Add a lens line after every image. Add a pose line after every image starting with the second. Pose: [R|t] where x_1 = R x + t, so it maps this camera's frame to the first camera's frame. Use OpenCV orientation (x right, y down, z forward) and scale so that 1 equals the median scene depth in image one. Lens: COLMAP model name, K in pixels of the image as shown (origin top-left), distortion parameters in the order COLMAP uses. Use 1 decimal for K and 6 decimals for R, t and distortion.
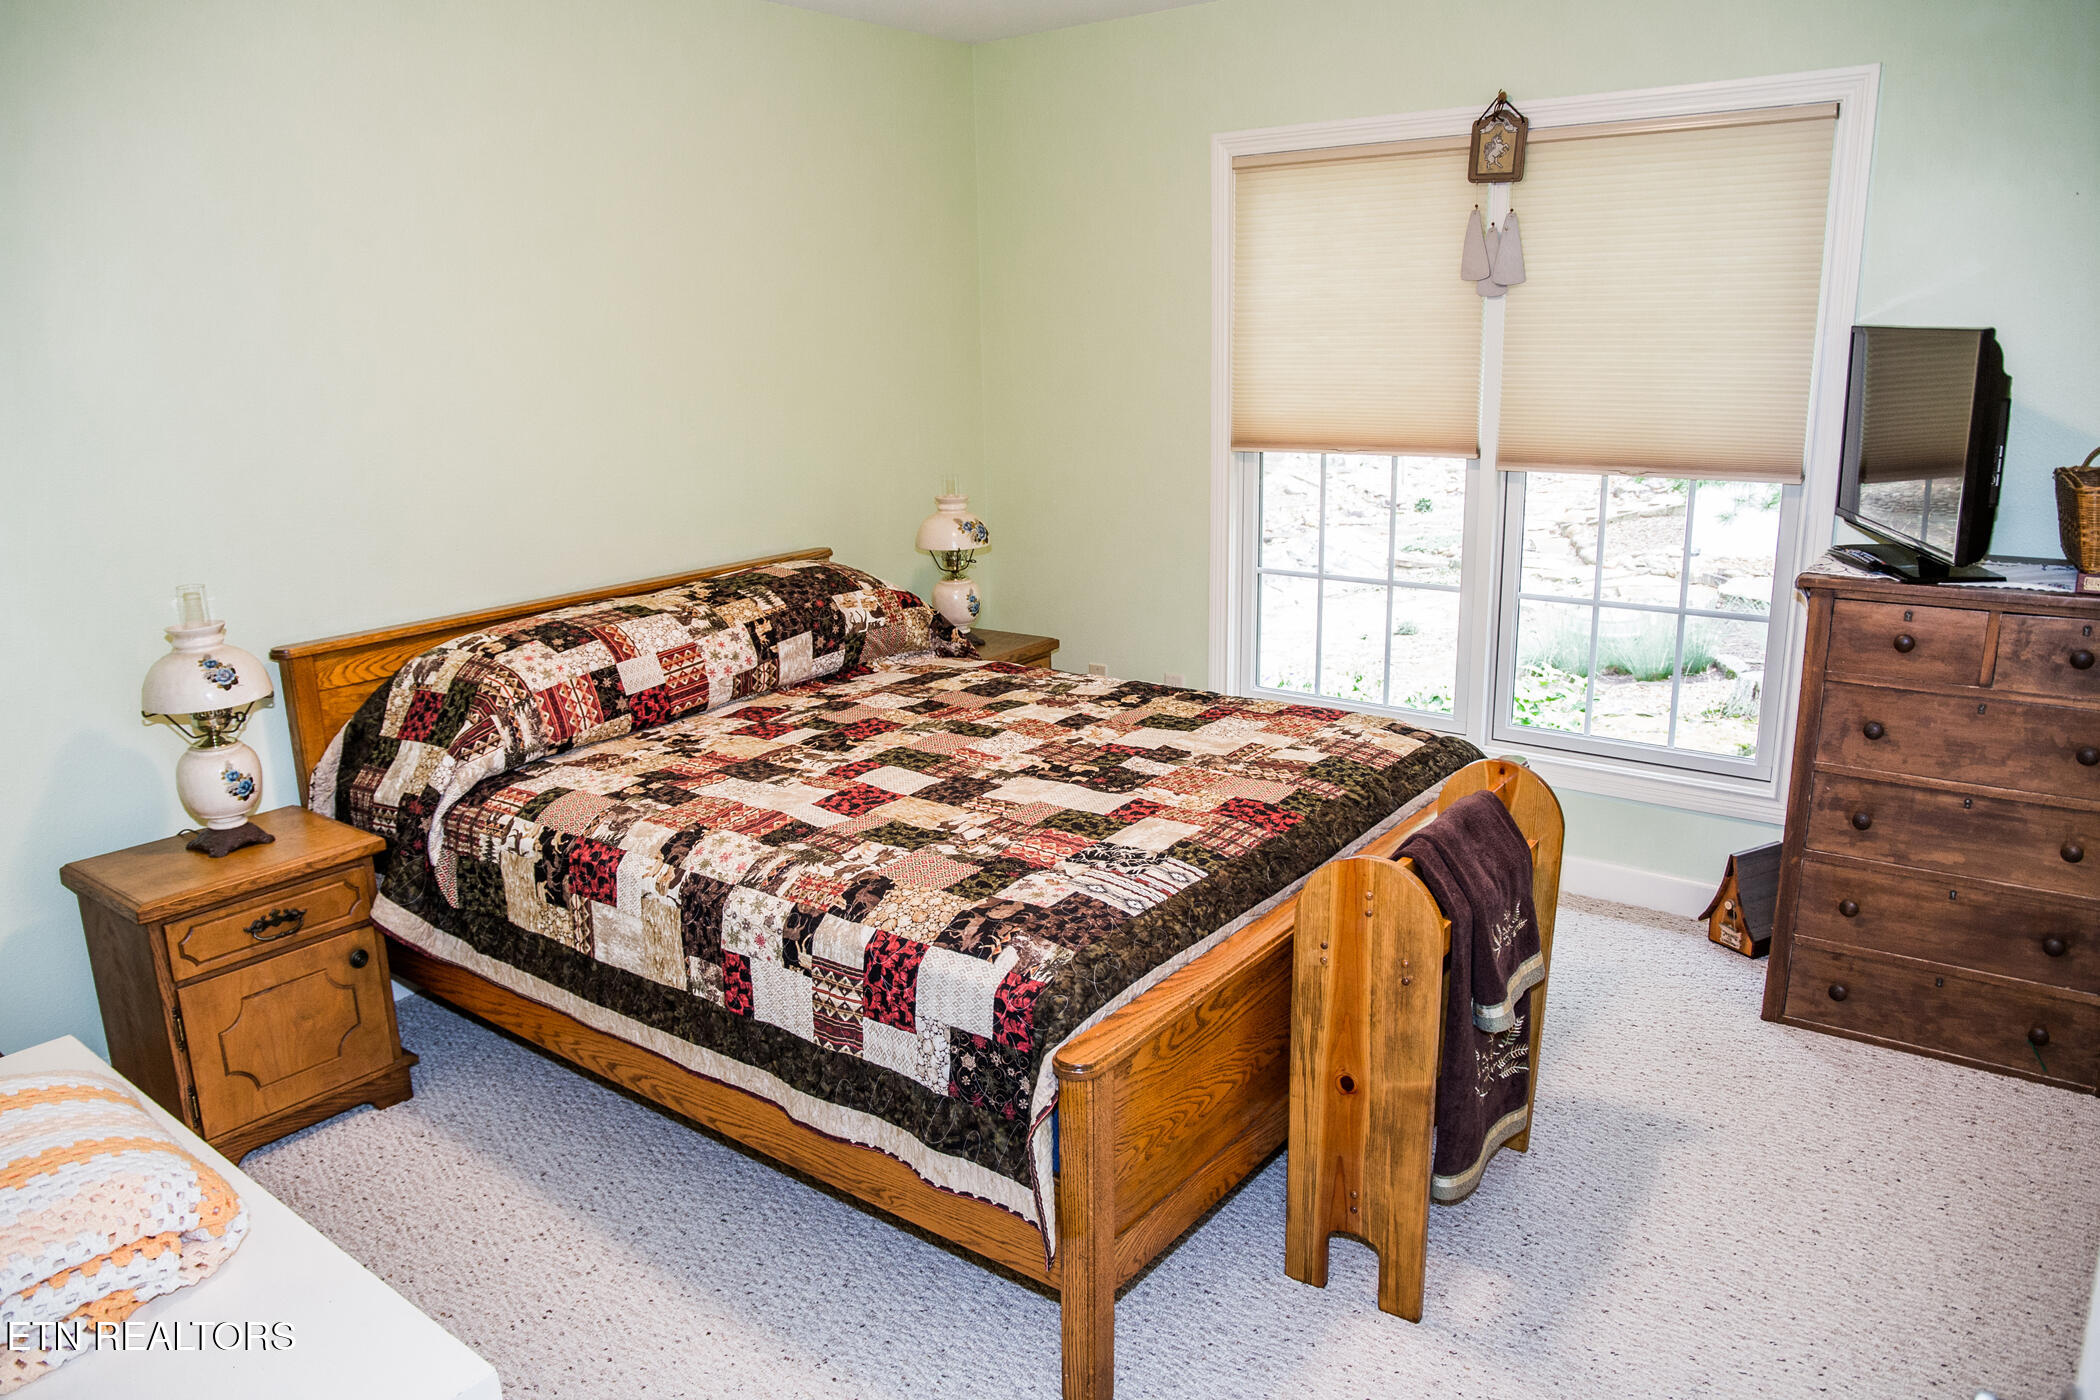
lens RADIAL K [[1459.0, 0, 1050.0], [0, 1459.0, 700.0], [0, 0, 1]] dist [-0.081777, 0.000054]
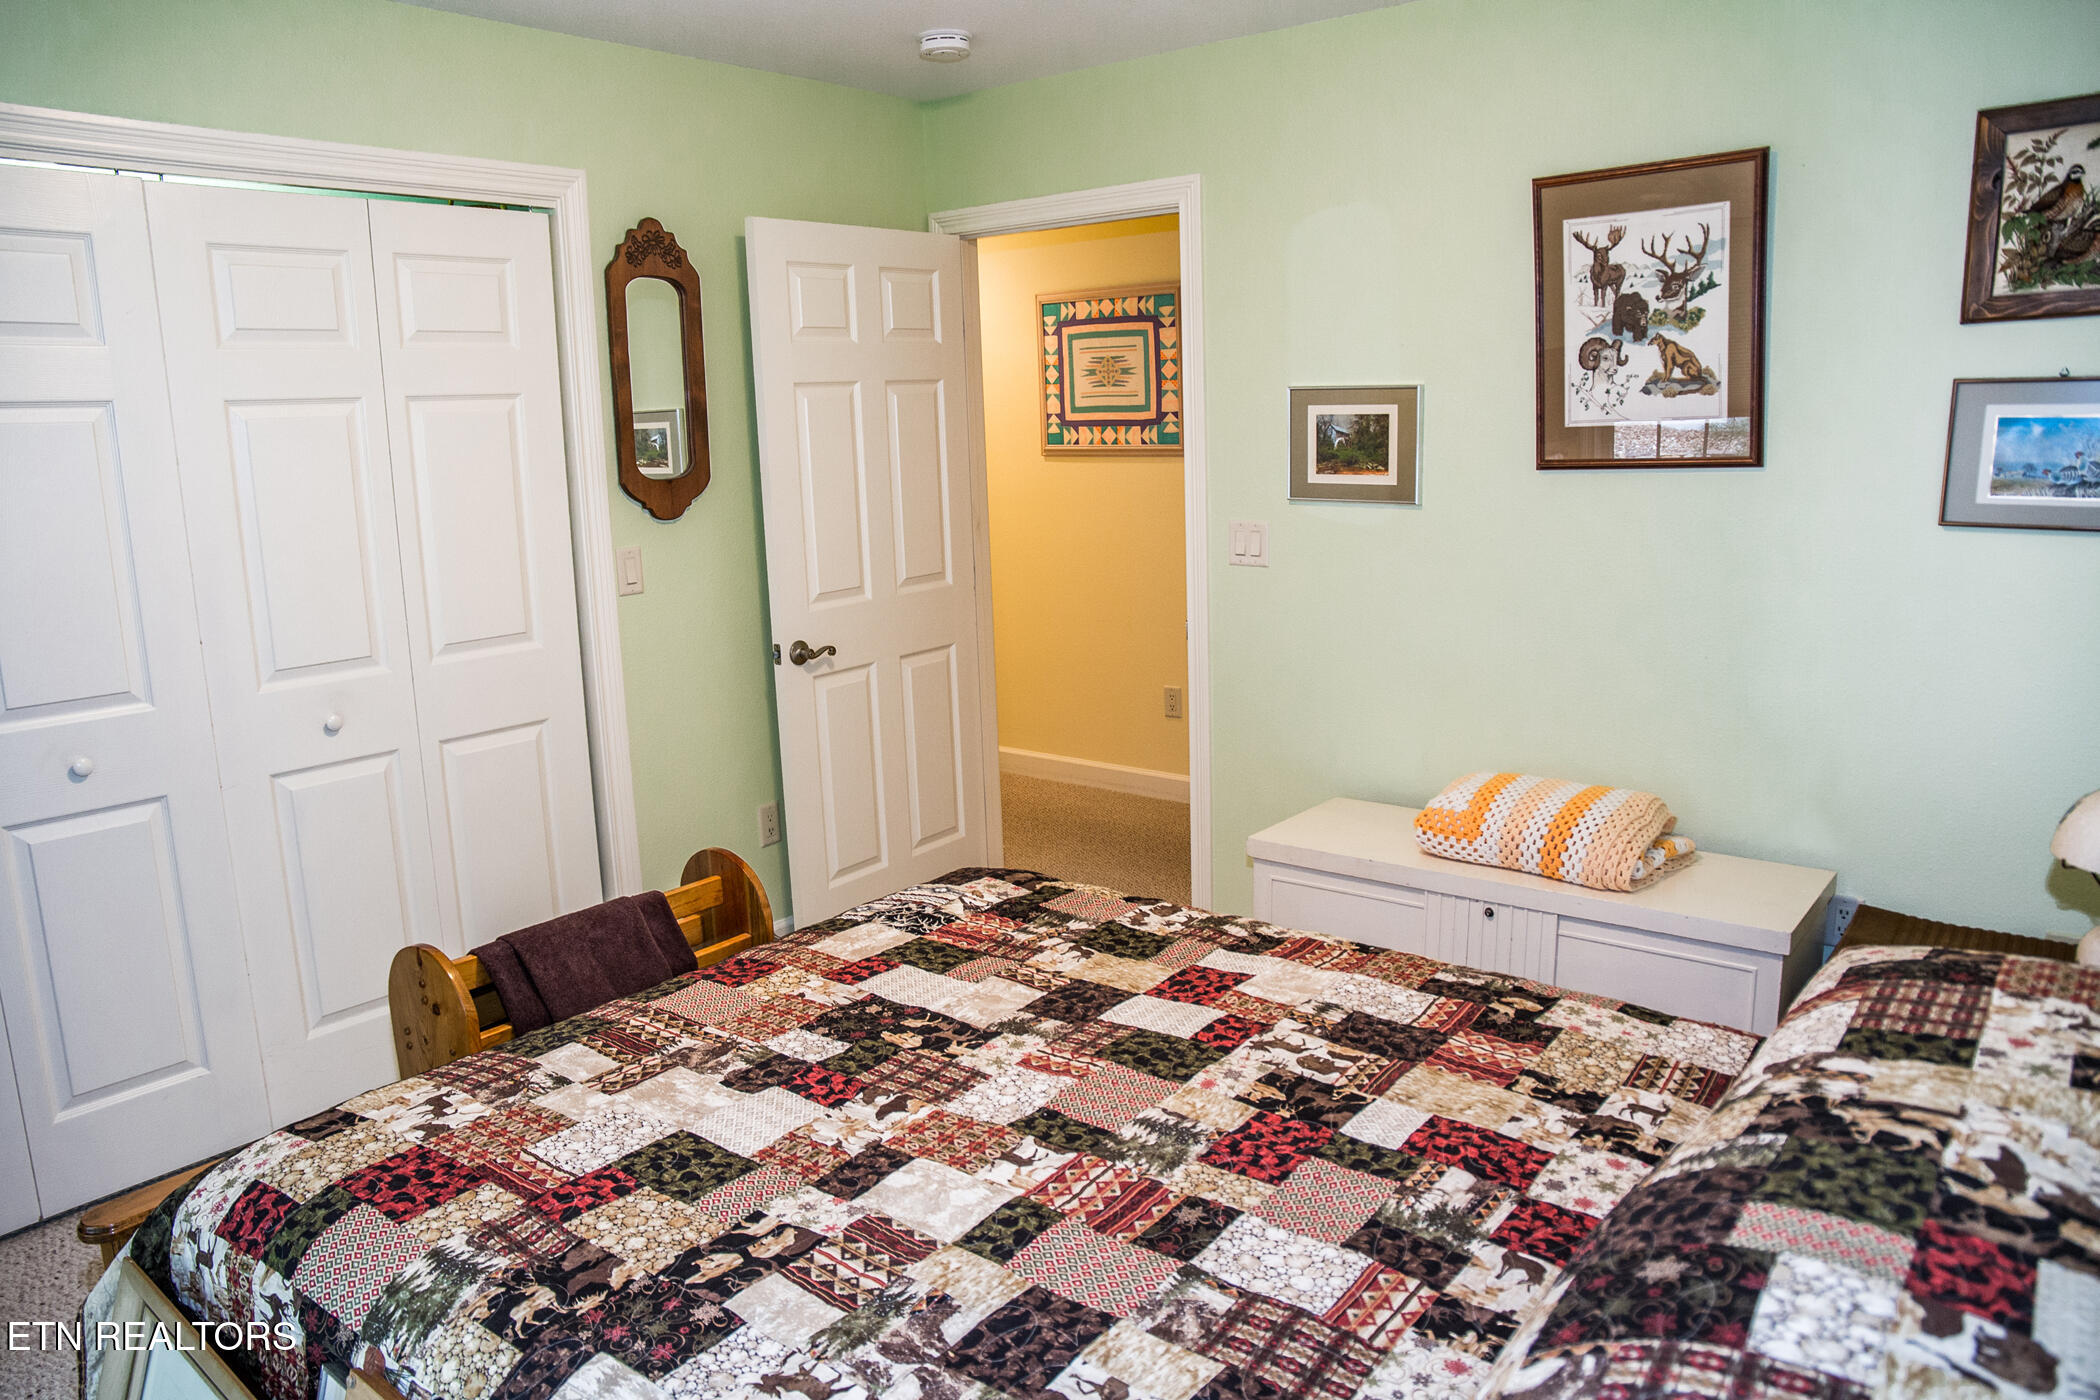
lens RADIAL K [[1479.8, 0, 1050.0], [0, 1479.8, 700.0], [0, 0, 1]] dist [-0.000031, -0.000079]
pose [[-0.998238, 0.049921, 0.032076, -0.078507], [0.058850, 0.902084, 0.427530, -0.397158], [-0.007592, 0.428664, -0.903432, 1.570366]]
